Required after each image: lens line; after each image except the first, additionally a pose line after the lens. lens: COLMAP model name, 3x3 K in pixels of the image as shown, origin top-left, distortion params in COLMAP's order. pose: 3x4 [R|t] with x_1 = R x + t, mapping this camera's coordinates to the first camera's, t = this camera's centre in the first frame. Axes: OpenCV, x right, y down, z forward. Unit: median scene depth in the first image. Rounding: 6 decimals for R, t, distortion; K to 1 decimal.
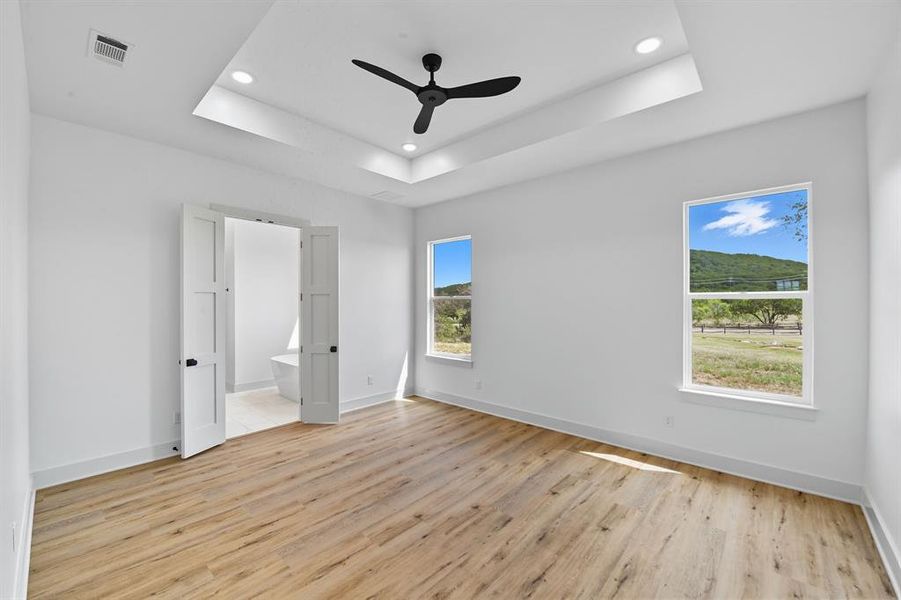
lens RADIAL K [[371.3, 0, 445.3], [0, 371.3, 296.6], [0, 0, 1]] dist [-0.012479, -0.000705]
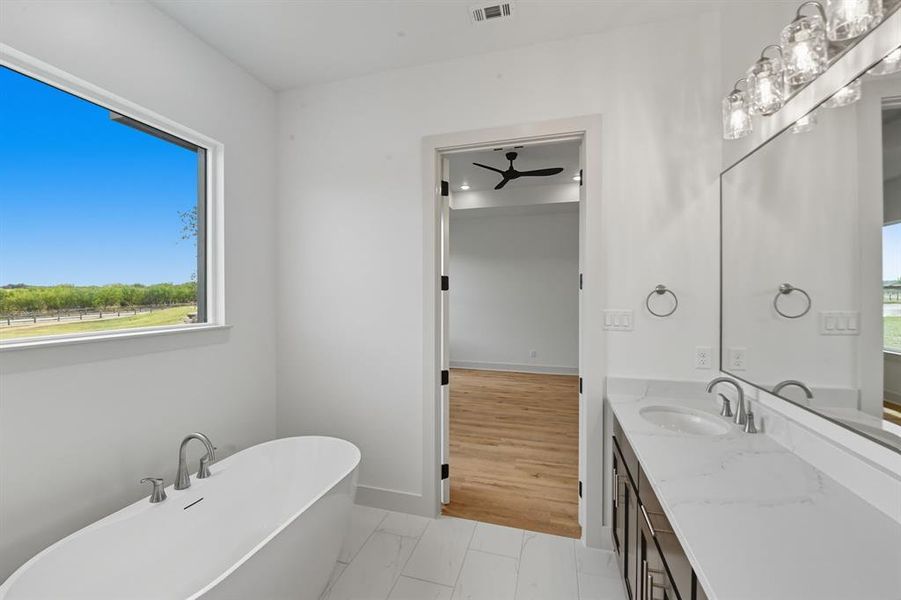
lens RADIAL K [[371.3, 0, 445.3], [0, 371.3, 296.6], [0, 0, 1]] dist [-0.012479, -0.000705]
pose [[-0.445372, -0.002443, 0.895342, -1.170134], [-0.000935, 0.999997, 0.002264, 0.019734], [-0.895345, 0.000171, -0.445373, 1.646729]]
